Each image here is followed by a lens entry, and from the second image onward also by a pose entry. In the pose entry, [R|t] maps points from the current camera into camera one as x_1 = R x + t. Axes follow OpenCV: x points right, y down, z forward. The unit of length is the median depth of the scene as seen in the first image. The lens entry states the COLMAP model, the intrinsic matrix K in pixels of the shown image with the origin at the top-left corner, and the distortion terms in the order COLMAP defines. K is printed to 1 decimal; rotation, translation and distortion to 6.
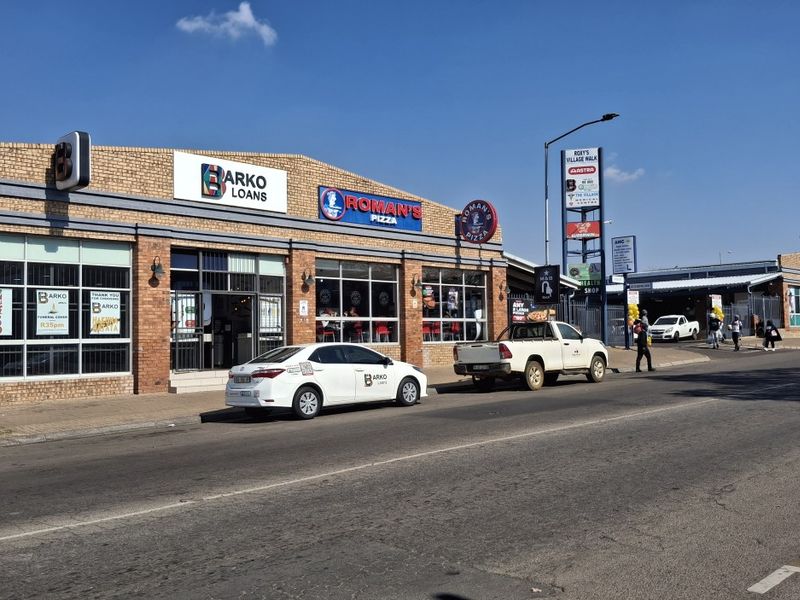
lens RADIAL K [[762.7, 0, 400.0], [0, 762.7, 300.0], [0, 0, 1]] dist [0.157488, -0.386627]
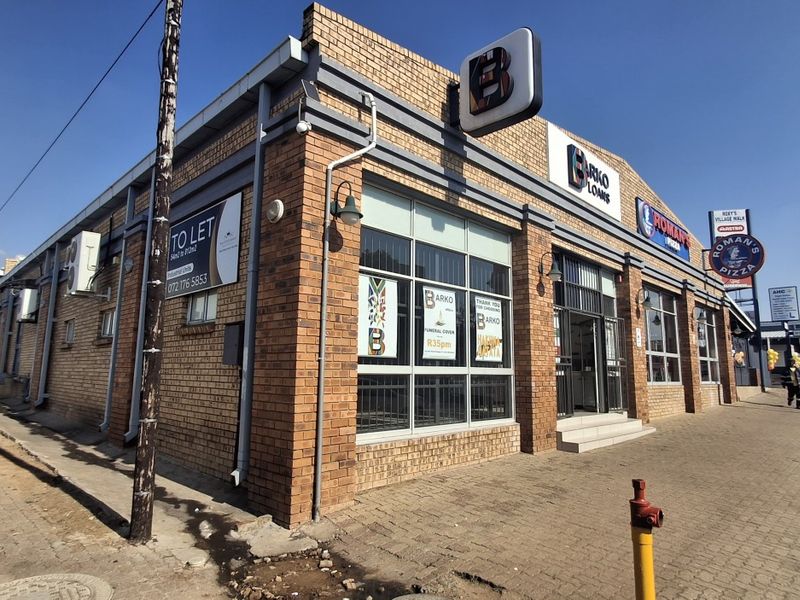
lens RADIAL K [[491.2, 0, 398.8], [0, 491.2, 296.2], [0, 0, 1]] dist [-0.005122, -0.000866]
pose [[0.999523, 0.029548, -0.008985, -0.436632], [-0.030315, 0.994264, -0.102571, 0.032635], [0.005903, 0.102795, 0.994685, 0.545209]]
